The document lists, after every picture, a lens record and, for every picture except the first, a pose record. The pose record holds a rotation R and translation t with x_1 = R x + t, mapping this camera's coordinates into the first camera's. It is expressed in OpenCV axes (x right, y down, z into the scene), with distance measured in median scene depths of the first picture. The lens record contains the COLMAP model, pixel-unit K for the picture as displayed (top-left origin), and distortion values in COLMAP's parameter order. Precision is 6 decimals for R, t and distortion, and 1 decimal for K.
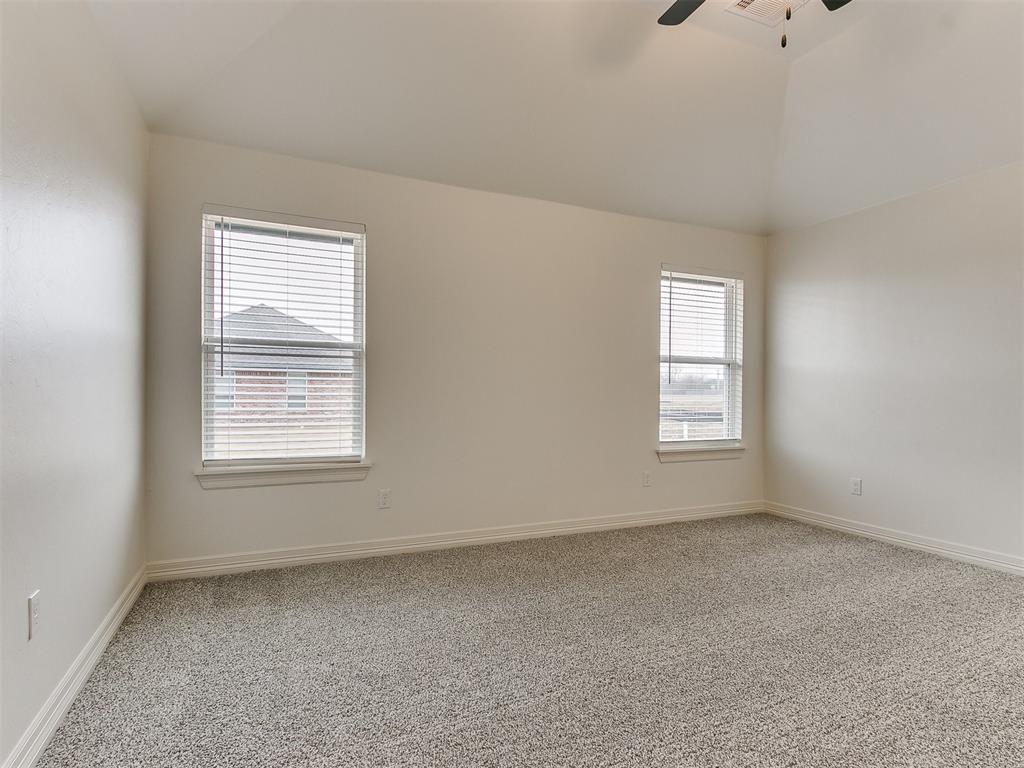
lens RADIAL K [[537.4, 0, 492.6], [0, 537.4, 393.7], [0, 0, 1]] dist [0.000999, -0.001359]
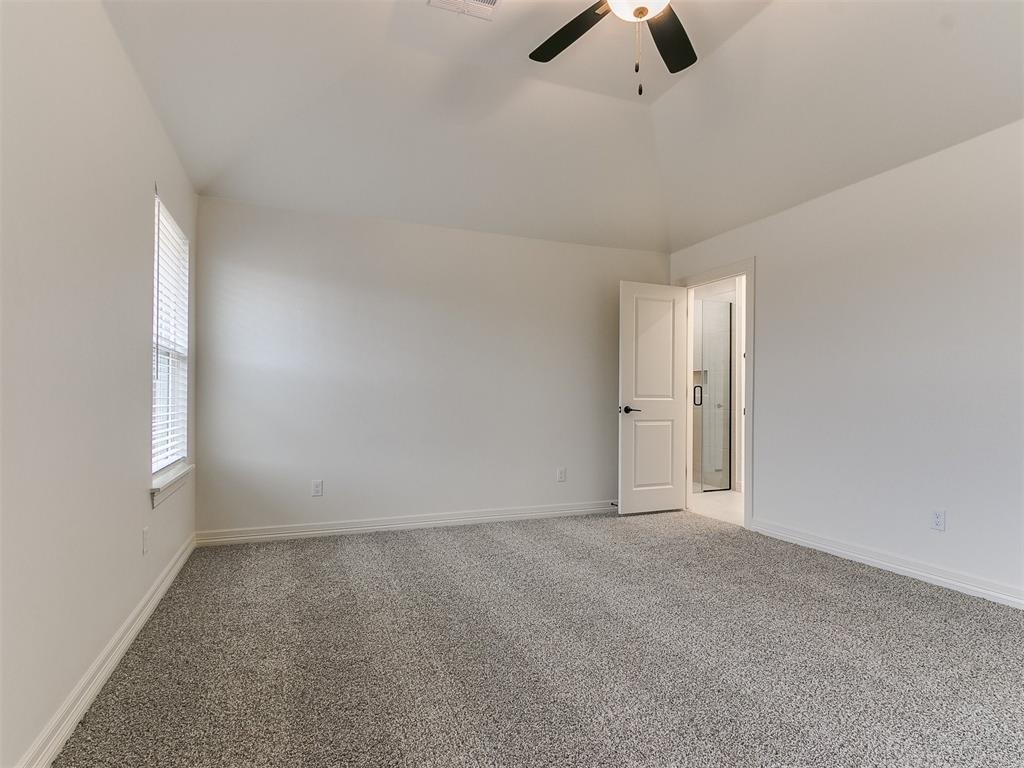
lens RADIAL K [[529.8, 0, 513.2], [0, 529.8, 393.7], [0, 0, 1]] dist [0.007217, 0.000935]
pose [[0.027837, 0.001746, 0.999611, -0.253030], [-0.002031, 0.999997, -0.001690, -0.001532], [-0.999610, -0.001984, 0.027840, 0.517288]]
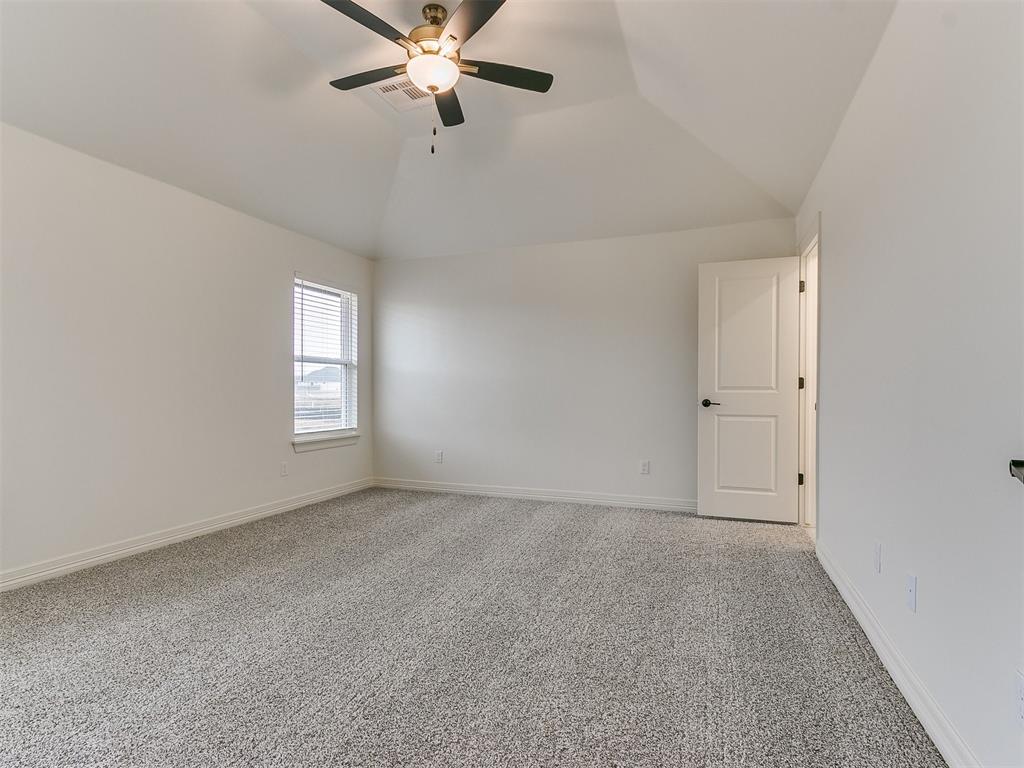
lens RADIAL K [[538.3, 0, 511.1], [0, 538.3, 388.7], [0, 0, 1]] dist [-0.000768, -0.000177]
pose [[0.691133, -0.004459, 0.722714, -0.159149], [0.005901, 0.999982, 0.000527, -0.000721], [-0.722703, 0.003901, 0.691147, -0.070728]]
